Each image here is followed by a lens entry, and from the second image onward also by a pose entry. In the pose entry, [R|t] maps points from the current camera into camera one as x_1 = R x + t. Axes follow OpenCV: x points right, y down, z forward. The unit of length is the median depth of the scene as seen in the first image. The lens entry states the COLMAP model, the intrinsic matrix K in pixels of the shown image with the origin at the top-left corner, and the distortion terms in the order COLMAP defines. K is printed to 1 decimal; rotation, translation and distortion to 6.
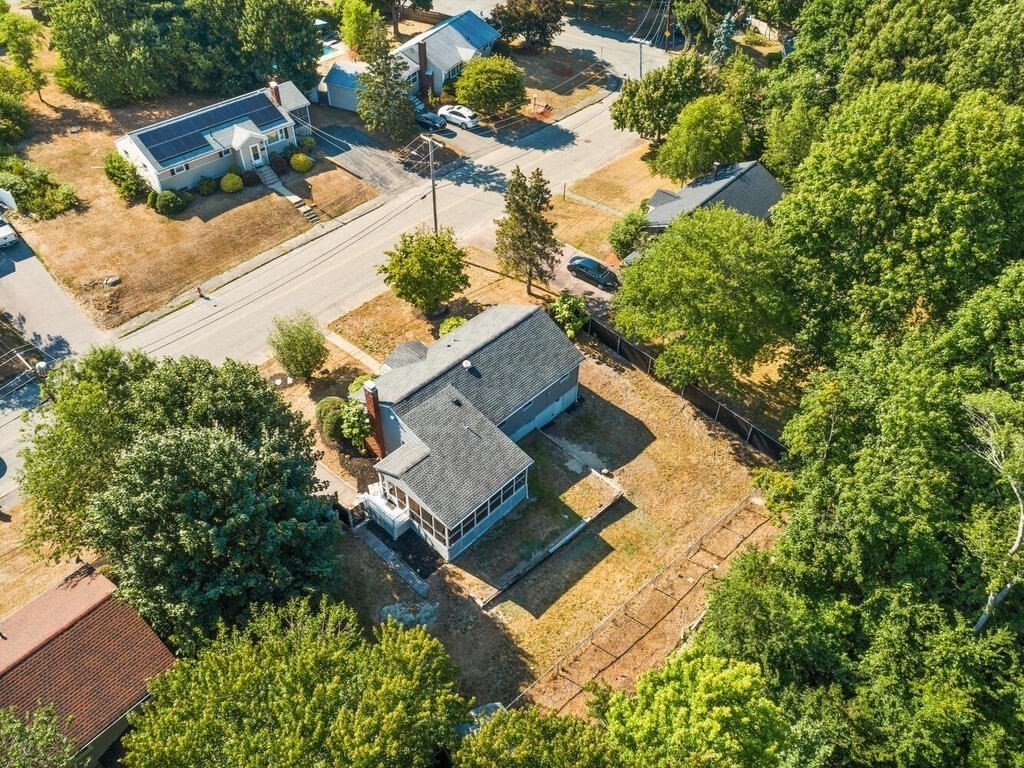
lens RADIAL K [[773.7, 0, 512.0], [0, 773.7, 384.0], [0, 0, 1]] dist [-0.006321, -0.004775]
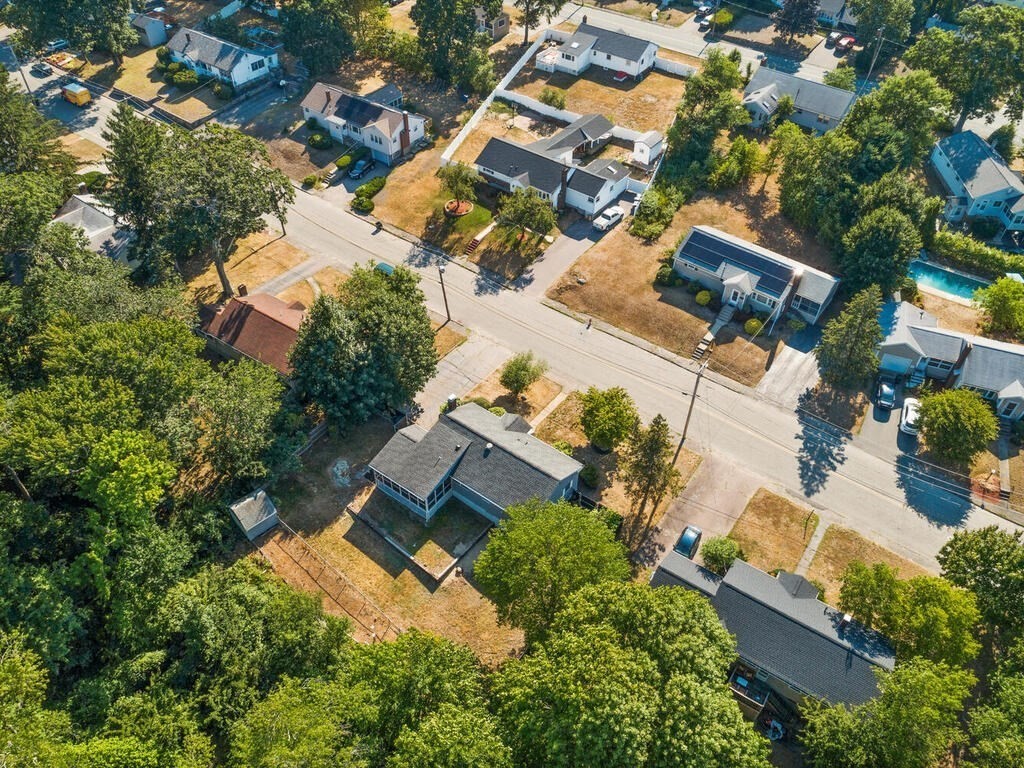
lens RADIAL K [[773.7, 0, 512.0], [0, 773.7, 384.0], [0, 0, 1]] dist [-0.006321, -0.004775]
pose [[0.120368, 0.698253, -0.705659, 0.645657], [-0.696352, 0.566005, 0.441284, -0.552070], [0.707535, 0.438270, 0.554359, 0.120128]]
